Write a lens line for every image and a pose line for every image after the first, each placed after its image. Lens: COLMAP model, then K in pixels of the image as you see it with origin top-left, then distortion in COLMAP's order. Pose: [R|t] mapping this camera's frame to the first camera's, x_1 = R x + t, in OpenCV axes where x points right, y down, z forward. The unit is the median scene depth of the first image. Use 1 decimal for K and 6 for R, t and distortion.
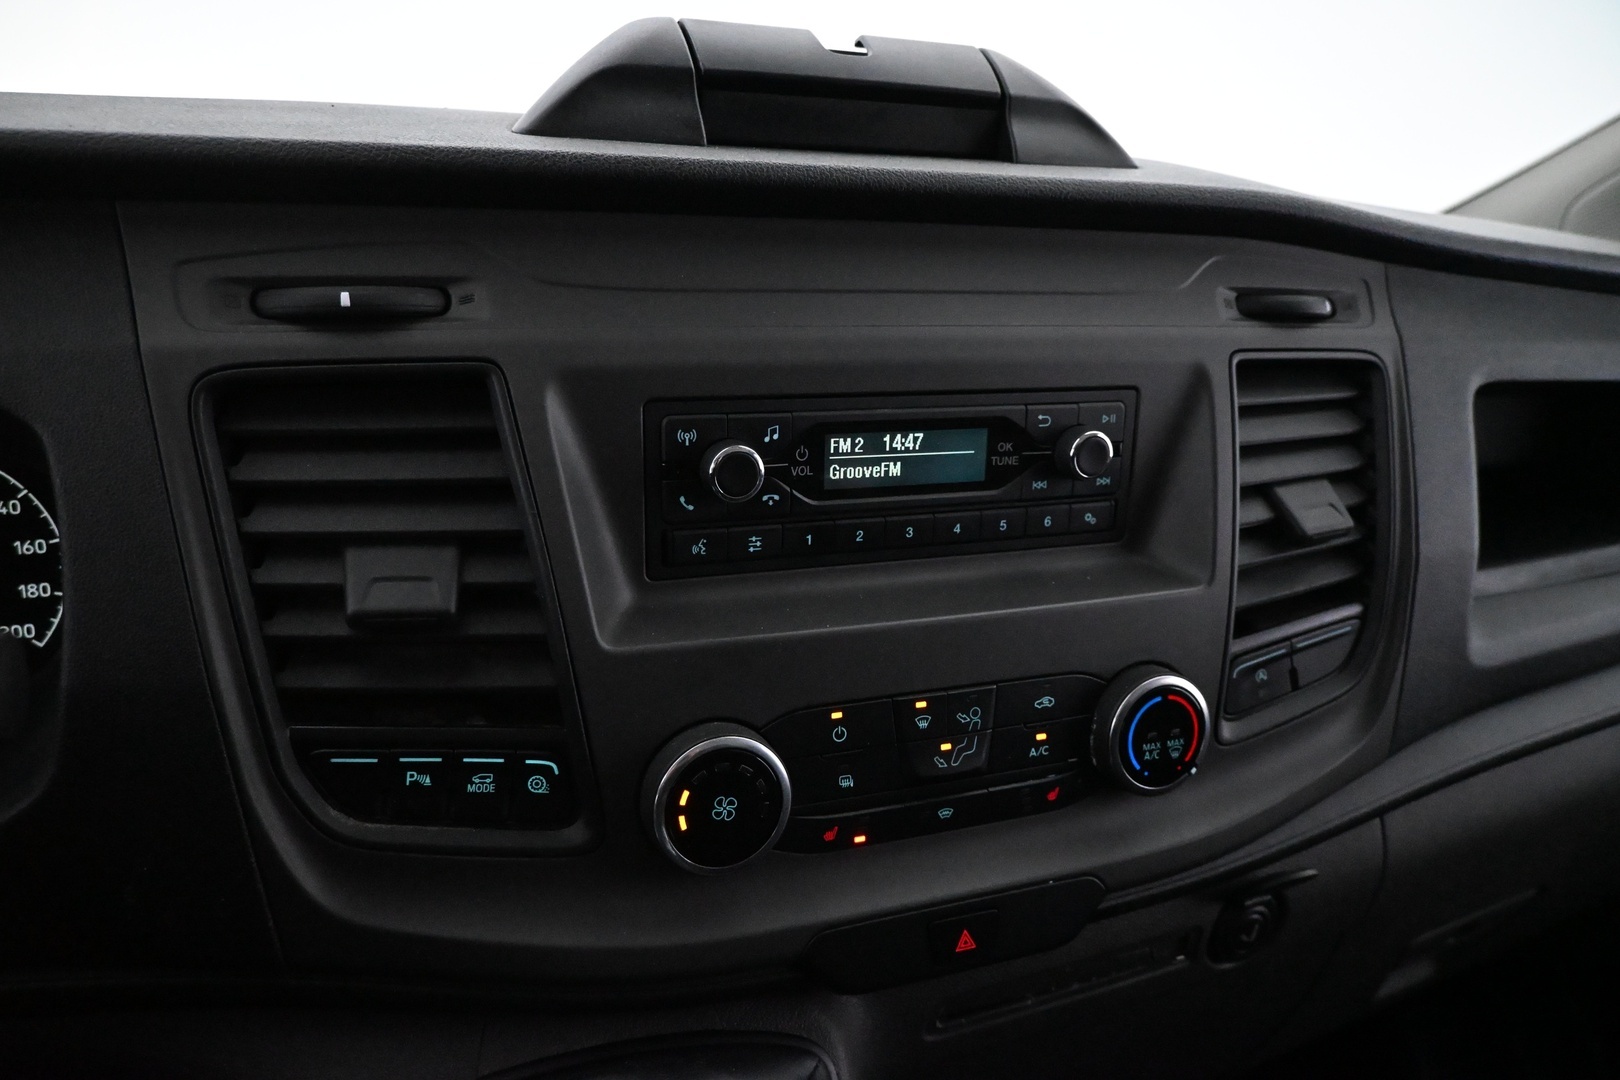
lens RADIAL K [[1115.0, 0, 810.0], [0, 1115.0, 540.0], [0, 0, 1]] dist [-0.000099, 0.002004]
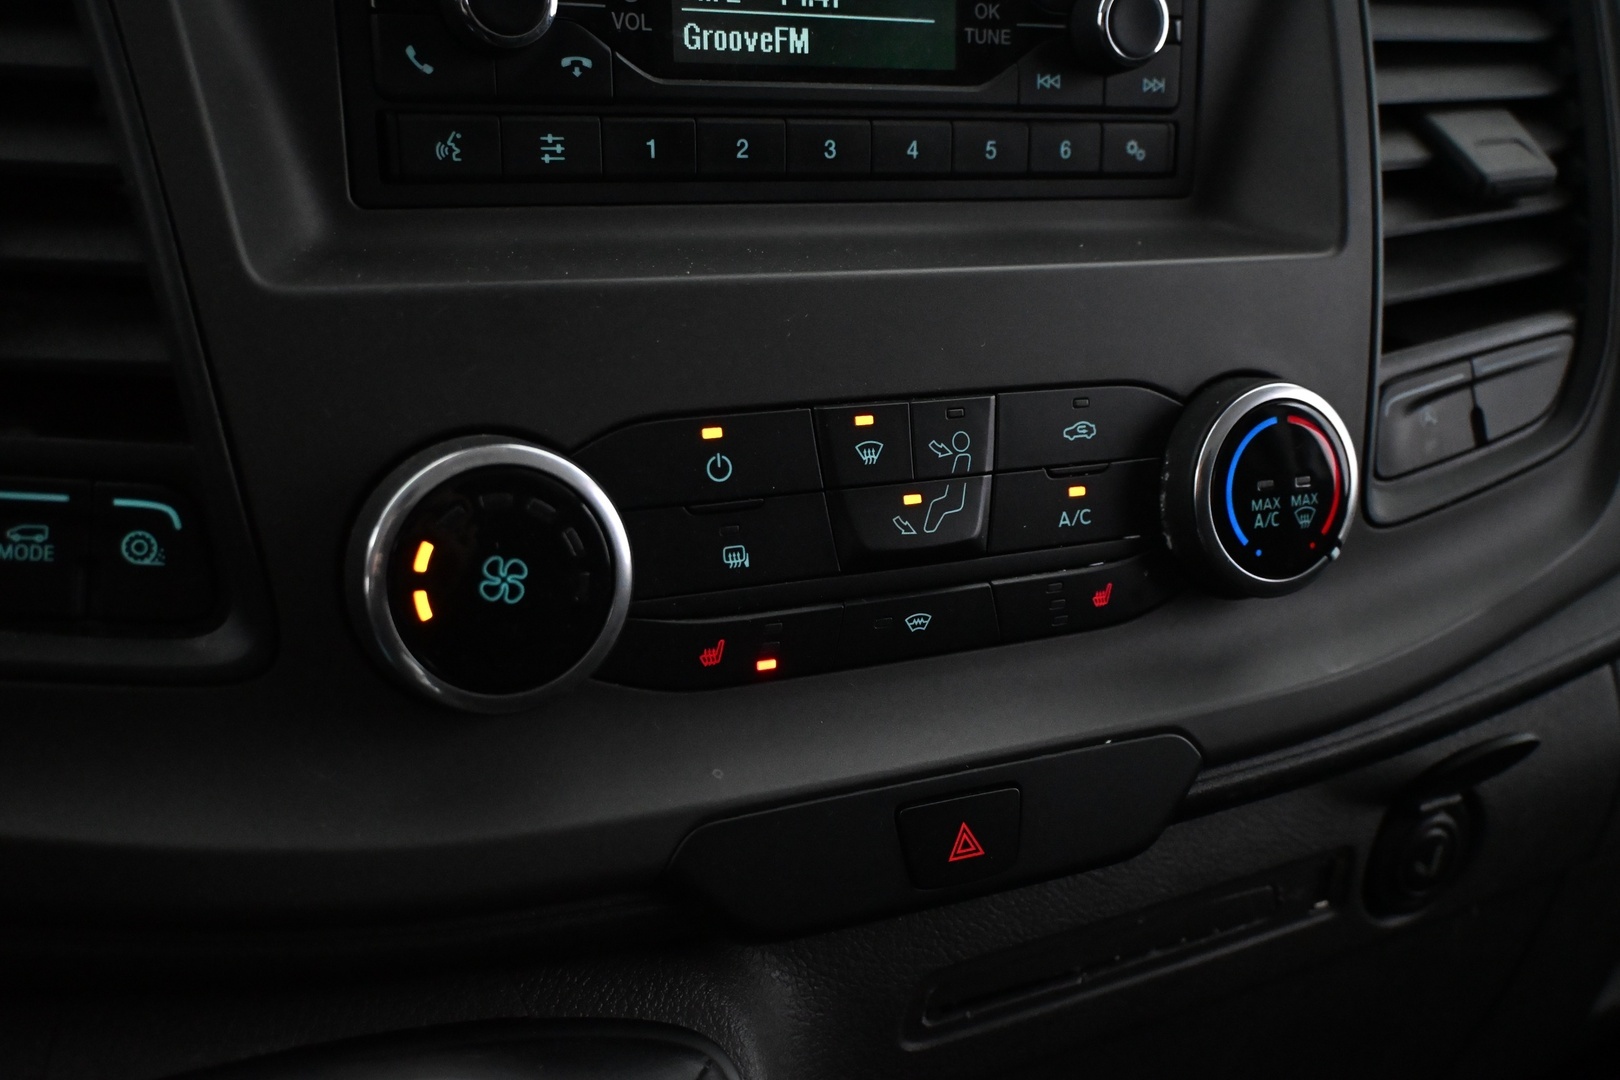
lens RADIAL K [[1497.8, 0, 810.0], [0, 1497.8, 540.0], [0, 0, 1]] dist [-0.006789, -0.003535]
pose [[0.997075, -0.049356, 0.058363, 0.024095], [0.050821, 0.998422, -0.023889, 0.209669], [-0.057092, 0.026785, 0.998010, 0.237476]]
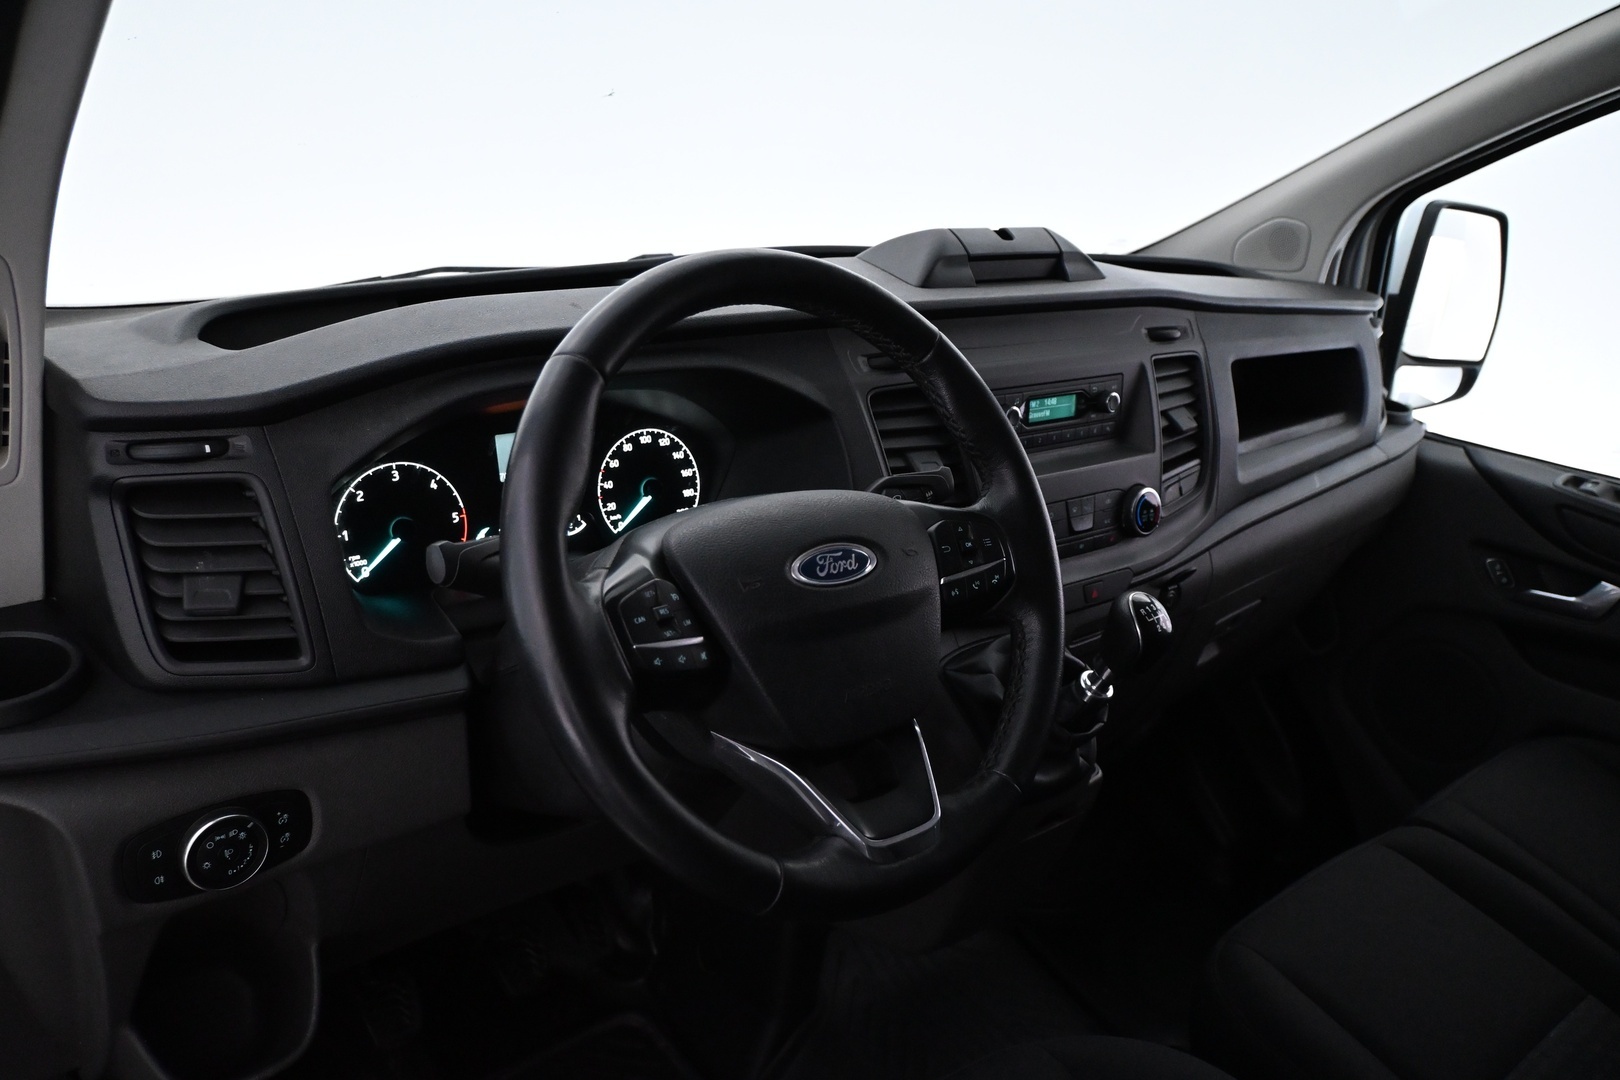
lens RADIAL K [[1304.3, 0, 810.0], [0, 1304.3, 540.0], [0, 0, 1]] dist [-0.002239, -0.000626]
pose [[0.947224, -0.090550, 0.307519, -1.330266], [0.083337, 0.995851, 0.036535, 0.067463], [-0.309551, -0.008979, 0.950840, -1.582230]]
